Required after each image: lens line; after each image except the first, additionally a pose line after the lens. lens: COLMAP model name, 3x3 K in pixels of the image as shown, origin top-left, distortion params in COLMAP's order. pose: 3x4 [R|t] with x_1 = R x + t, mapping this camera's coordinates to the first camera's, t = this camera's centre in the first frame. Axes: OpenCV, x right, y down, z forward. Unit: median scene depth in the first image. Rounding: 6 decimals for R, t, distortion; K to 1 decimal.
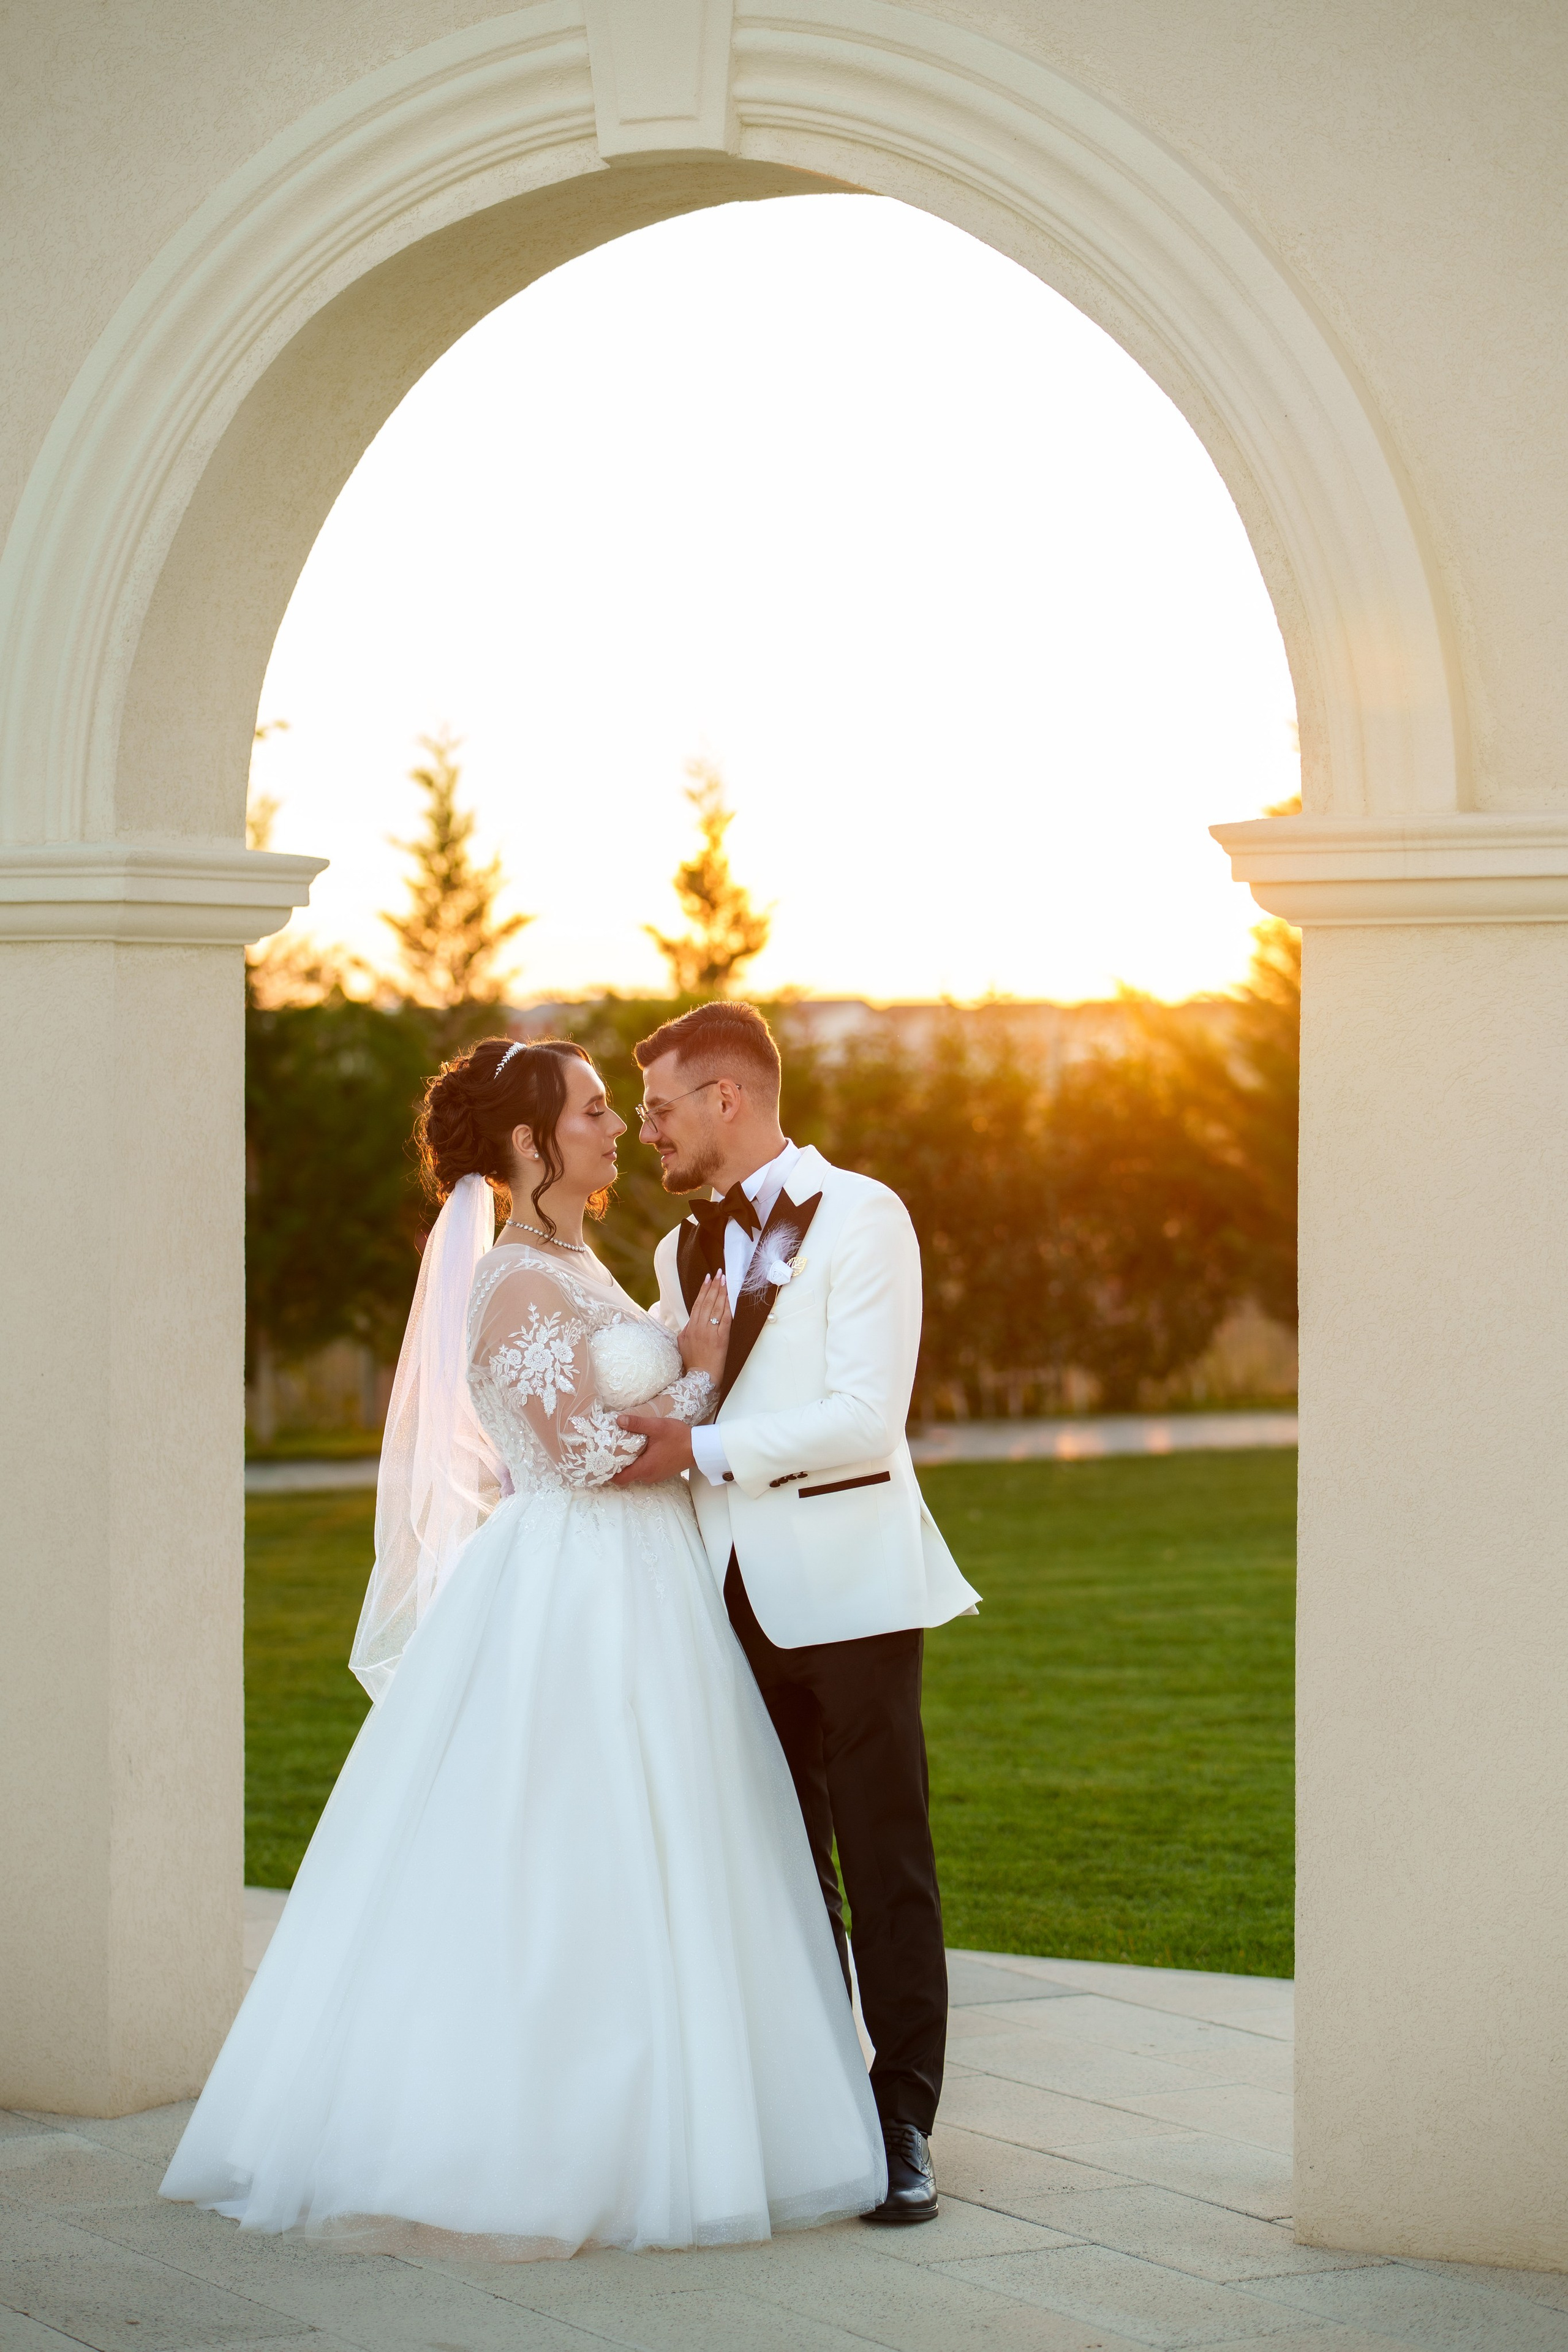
lens RADIAL K [[5794.7, 0, 784.0], [0, 5794.7, 1176.0], [0, 0, 1]] dist [0.044900, -1.026696]
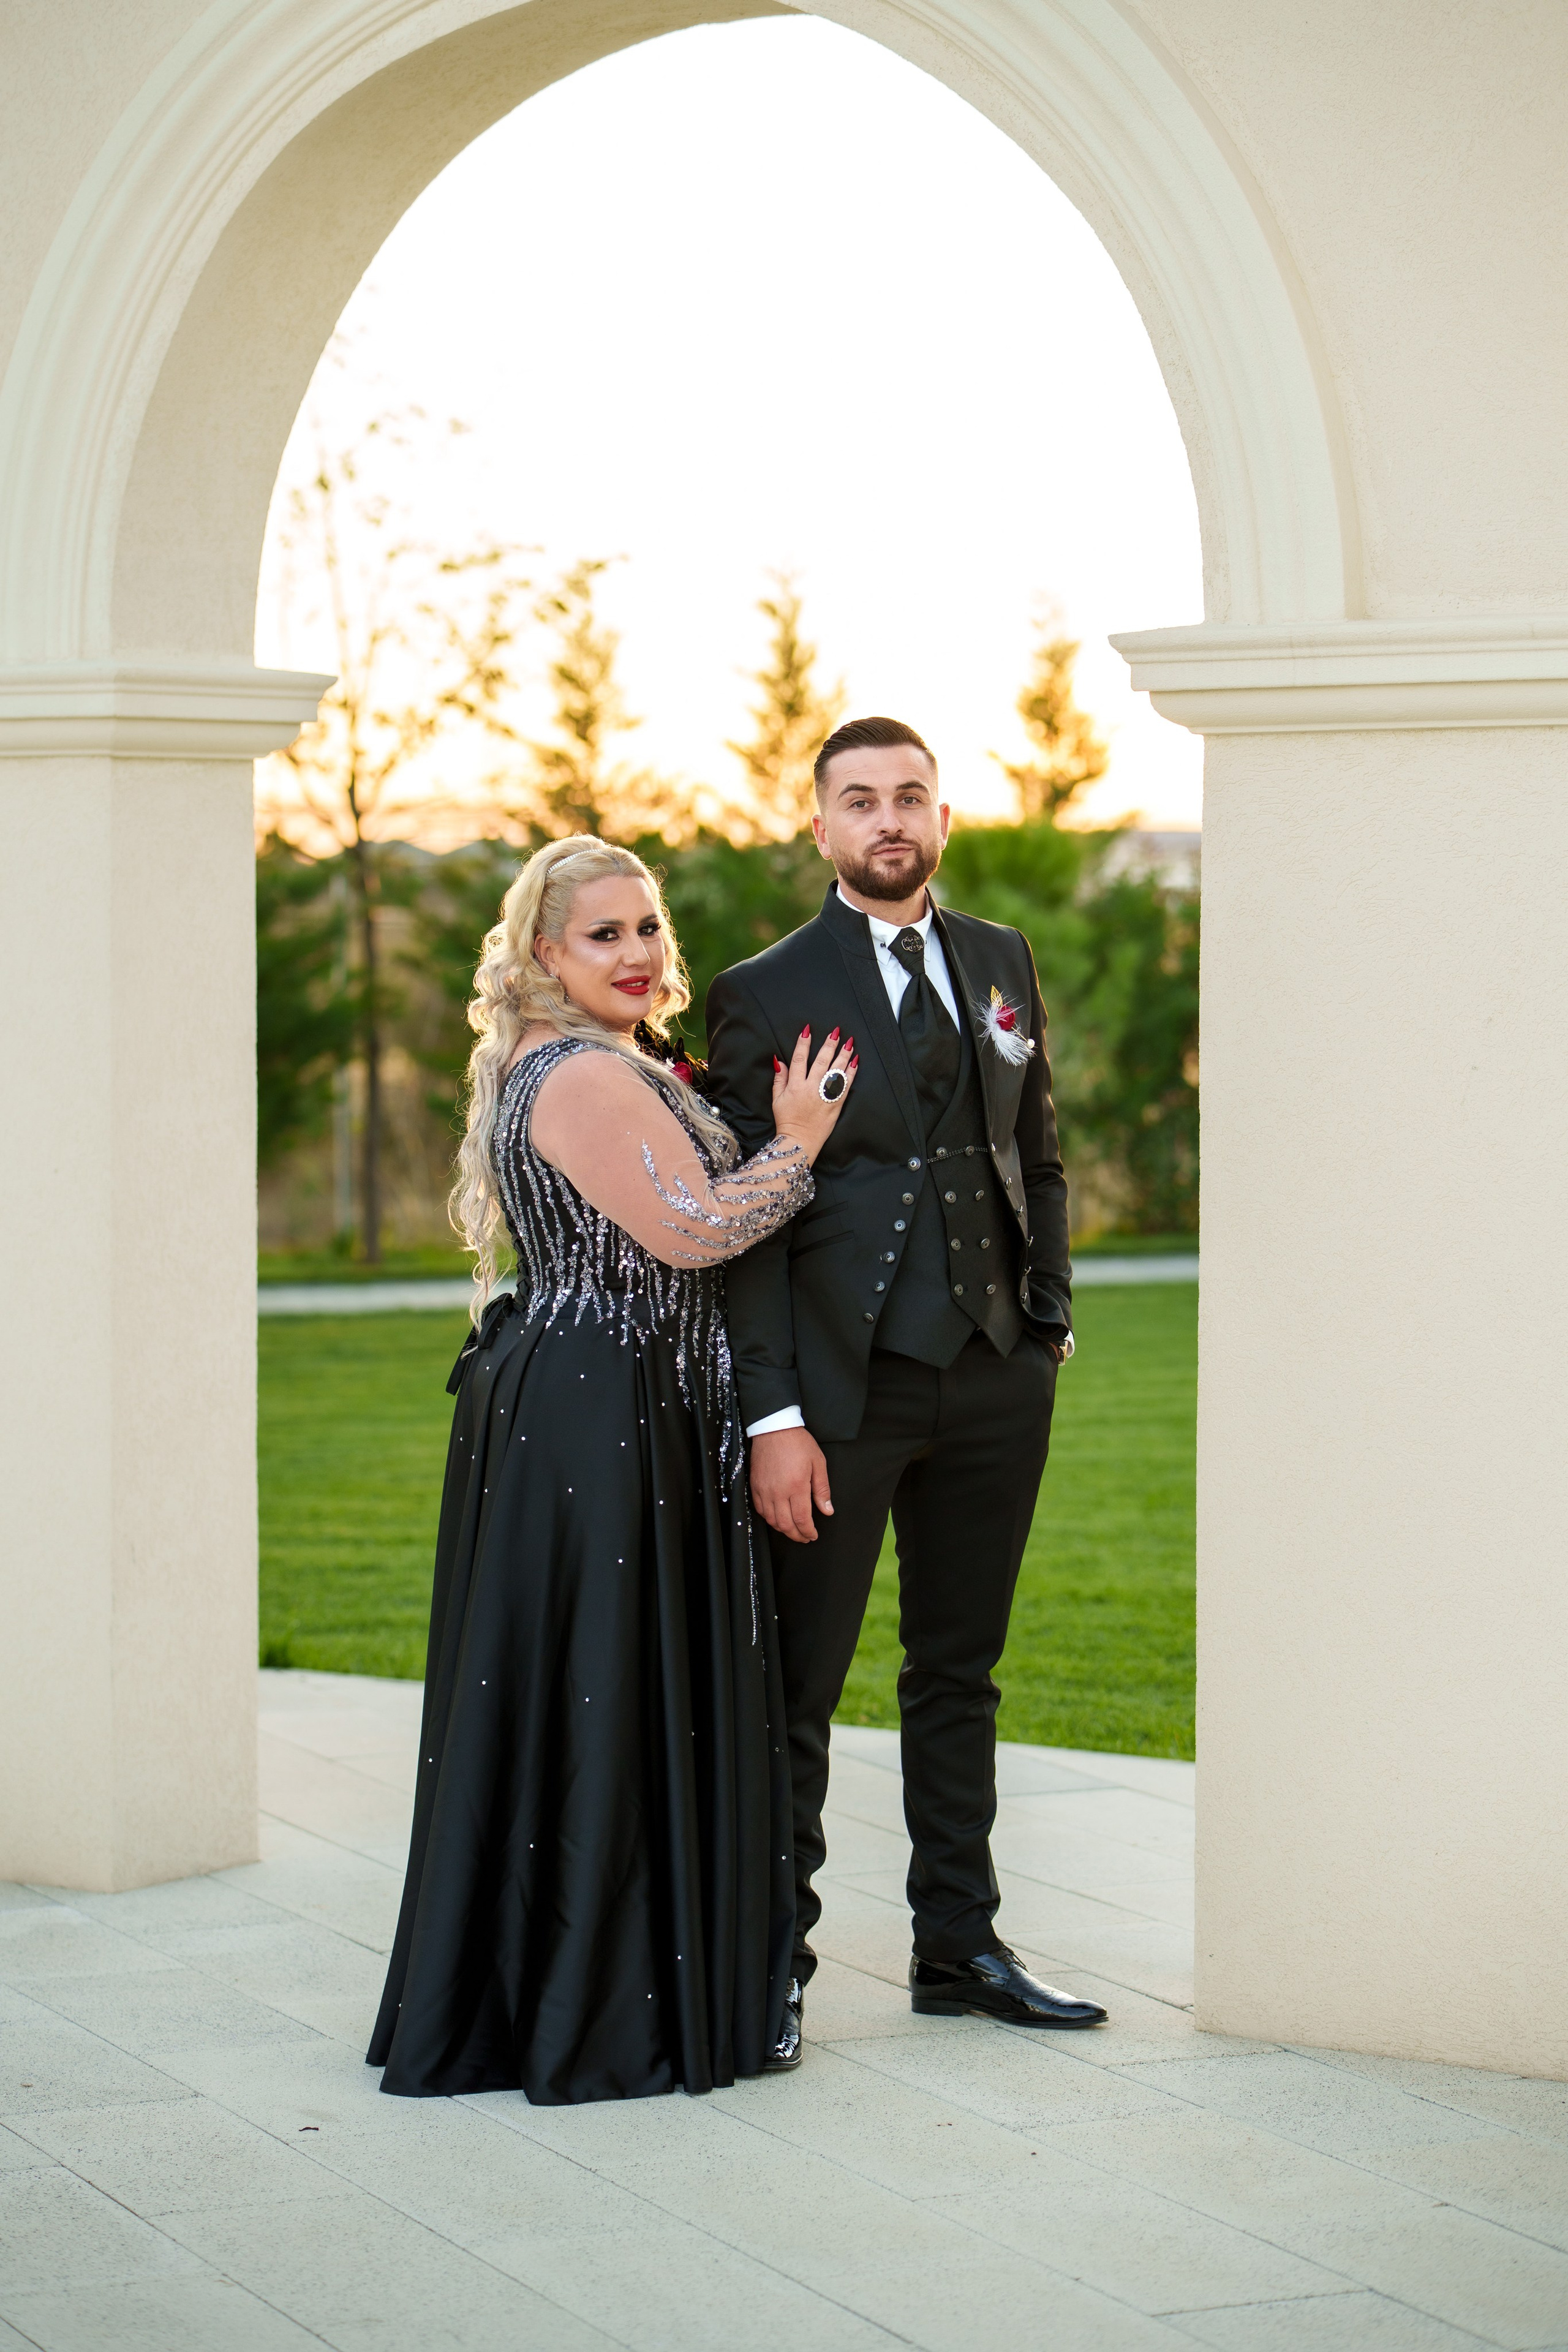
lens RADIAL K [[5650.9, 0, 784.0], [0, 5650.9, 1176.0], [0, 0, 1]] dist [0.052894, -1.016723]
pose [[0.995800, 0.002925, -0.091504, 0.095560], [-0.000131, 0.999534, 0.030526, 0.003463], [0.091550, -0.030385, 0.995337, 0.007939]]
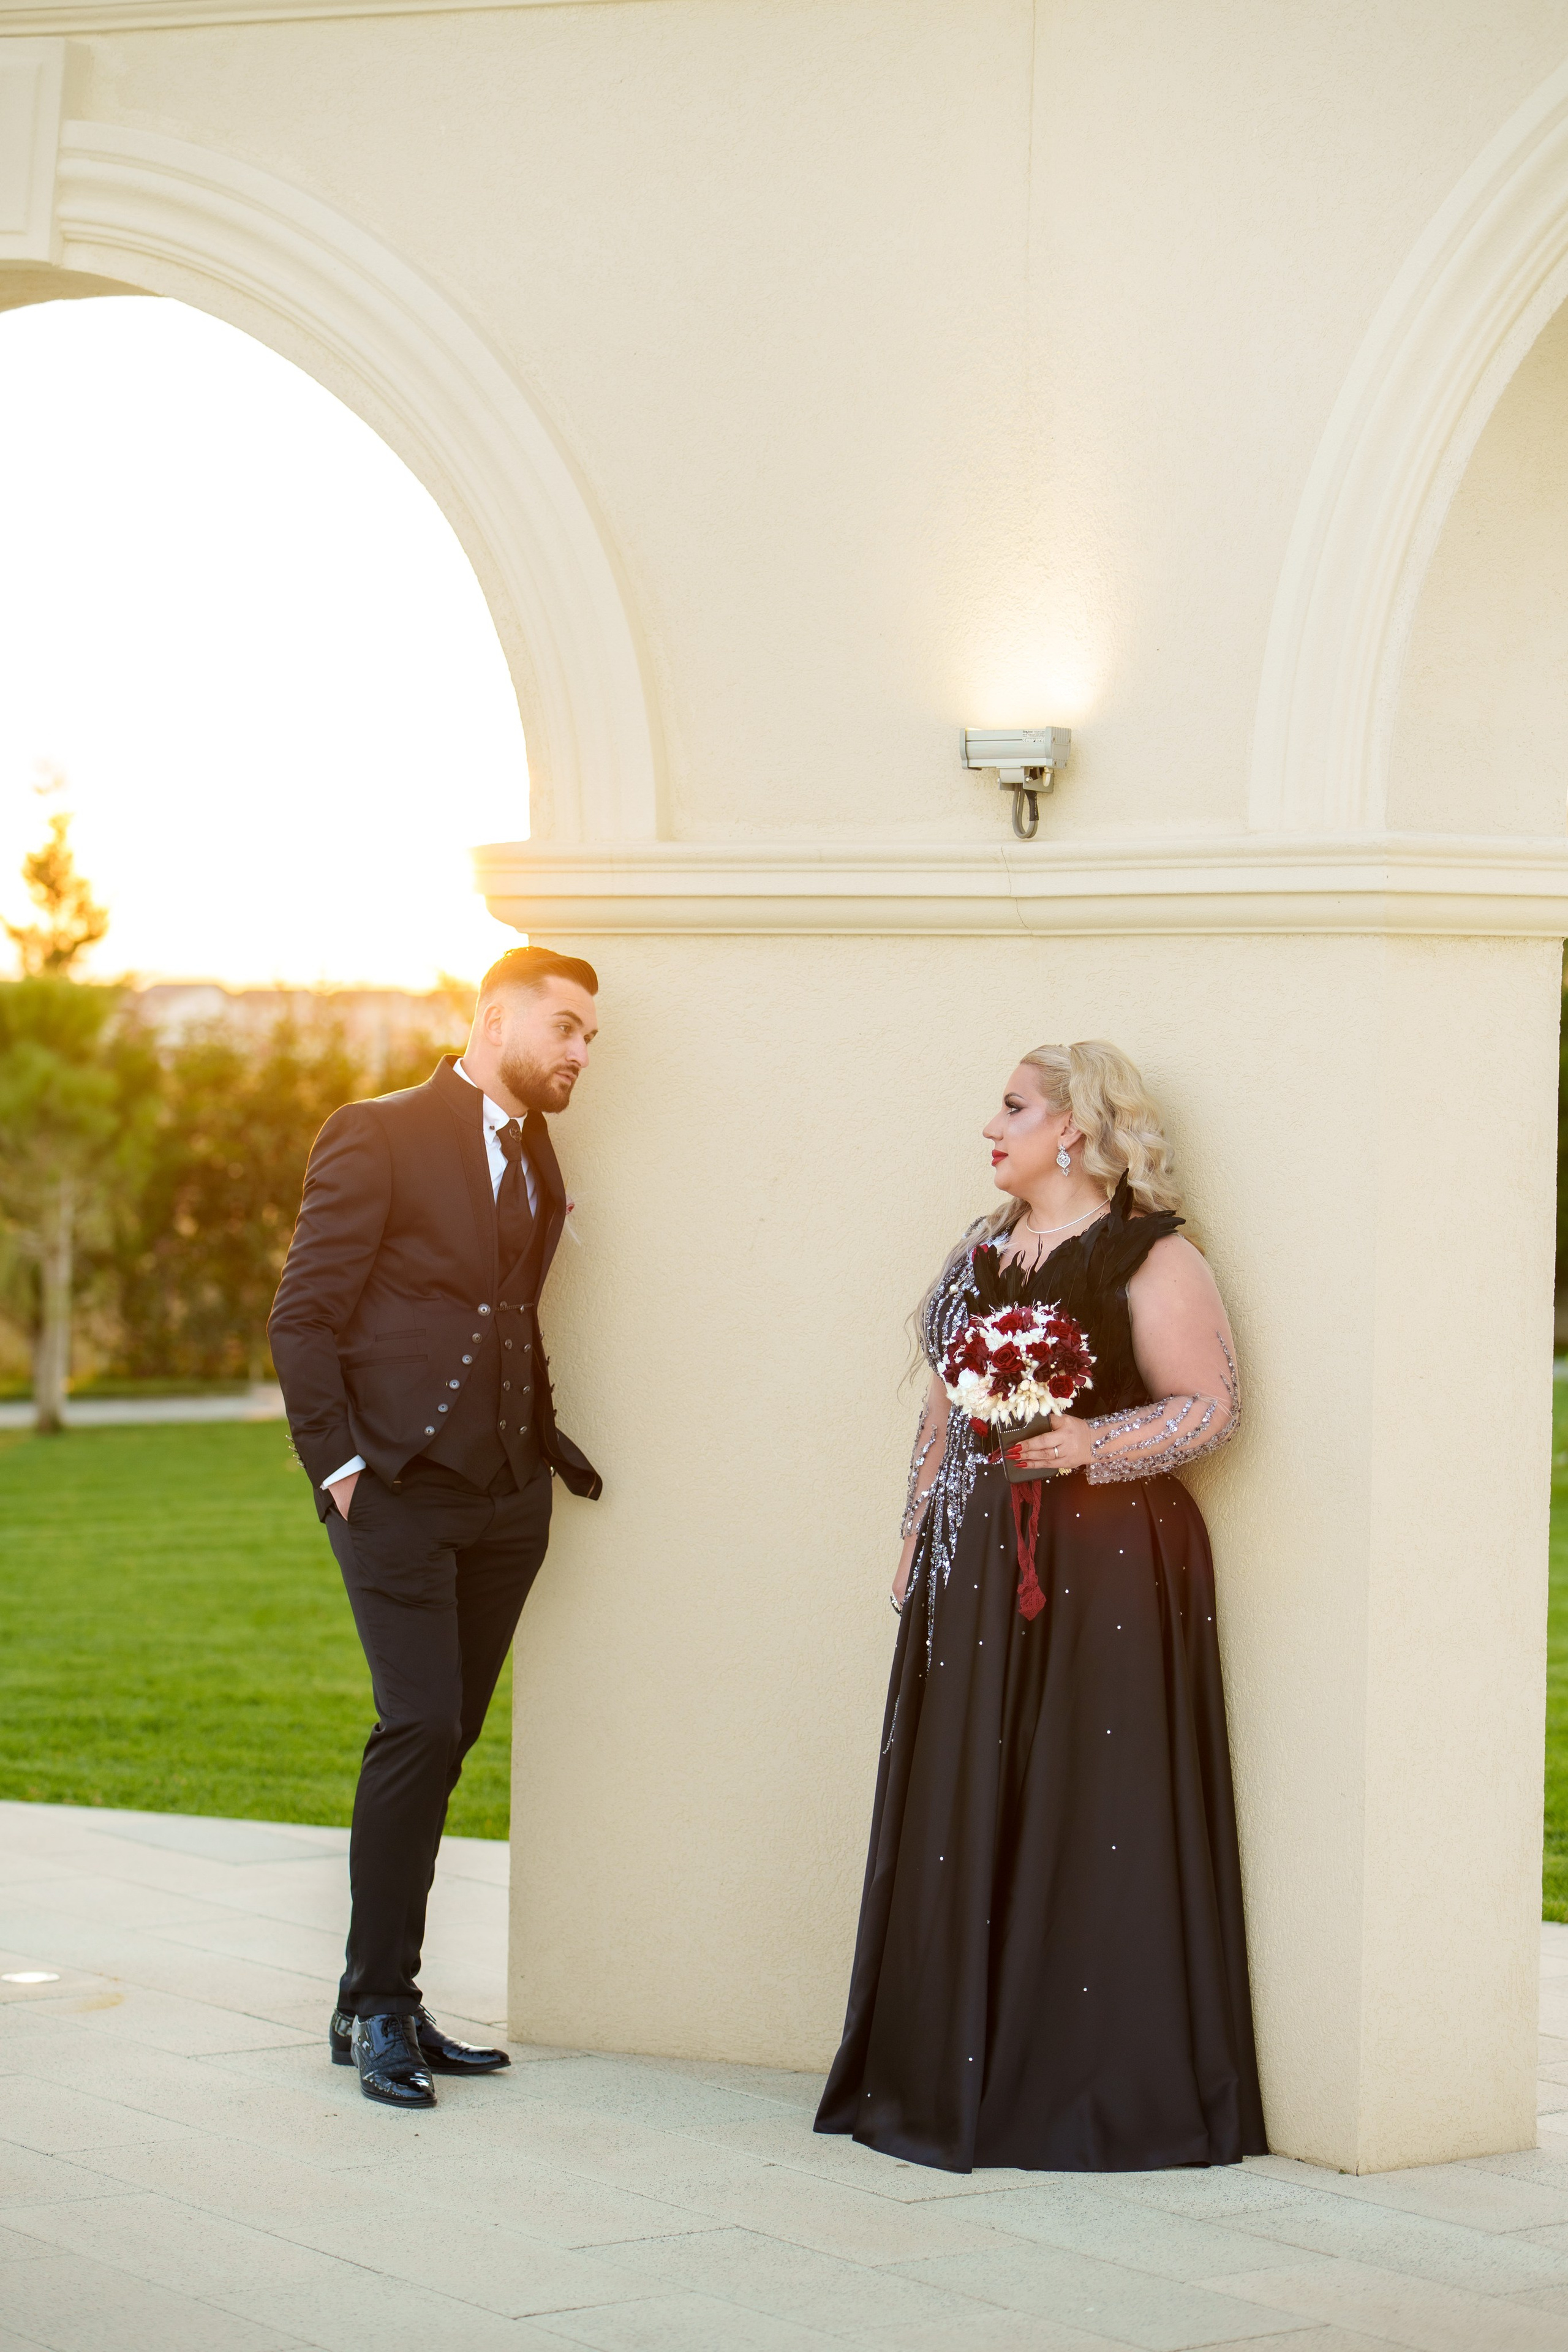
lens RADIAL K [[5650.9, 0, 784.0], [0, 5650.9, 1176.0], [0, 0, 1]] dist [0.052894, -1.016723]
pose [[0.993491, 0.012737, 0.113194, 0.009697], [-0.013053, 0.999913, 0.002058, 0.003222], [-0.113158, -0.003522, 0.993571, -0.141974]]
